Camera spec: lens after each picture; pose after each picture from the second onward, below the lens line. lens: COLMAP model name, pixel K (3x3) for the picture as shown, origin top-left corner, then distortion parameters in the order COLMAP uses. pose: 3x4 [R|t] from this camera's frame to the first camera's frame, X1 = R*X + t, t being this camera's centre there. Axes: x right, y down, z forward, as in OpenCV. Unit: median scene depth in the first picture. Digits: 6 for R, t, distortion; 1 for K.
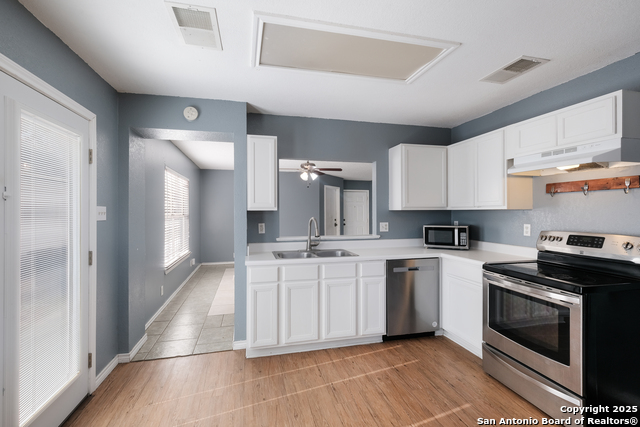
lens RADIAL K [[292.2, 0, 320.0], [0, 292.2, 213.5], [0, 0, 1]] dist [0.000778, 0.000110]
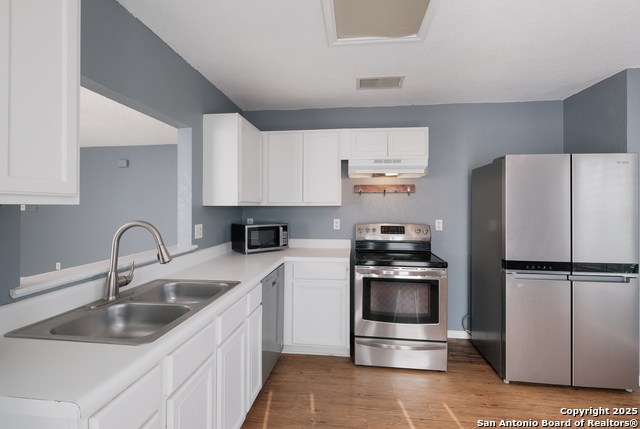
lens RADIAL K [[298.5, 0, 320.8], [0, 298.5, 205.7], [0, 0, 1]] dist [-0.001210, -0.000316]
pose [[0.350390, 0.007044, 0.936577, -0.428256], [0.003976, 0.999952, -0.009008, -0.005374], [-0.936595, 0.006880, 0.350346, 0.700629]]
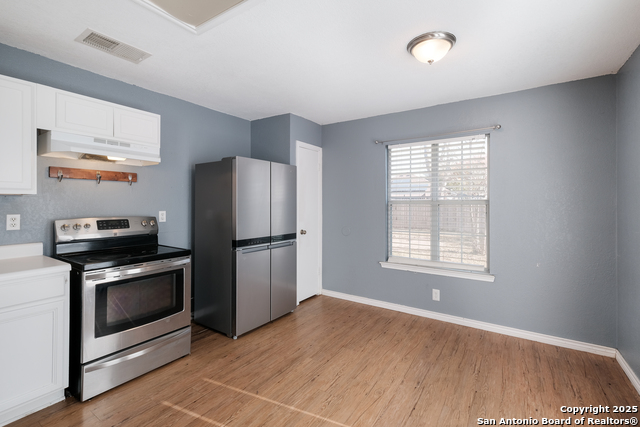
lens RADIAL K [[289.4, 0, 321.3], [0, 289.4, 201.6], [0, 0, 1]] dist [0.002560, 0.000419]
pose [[-0.670174, 0.003079, 0.742198, -0.412379], [0.006153, 0.999980, 0.001407, 0.007443], [-0.742179, 0.005509, -0.670179, 0.980078]]
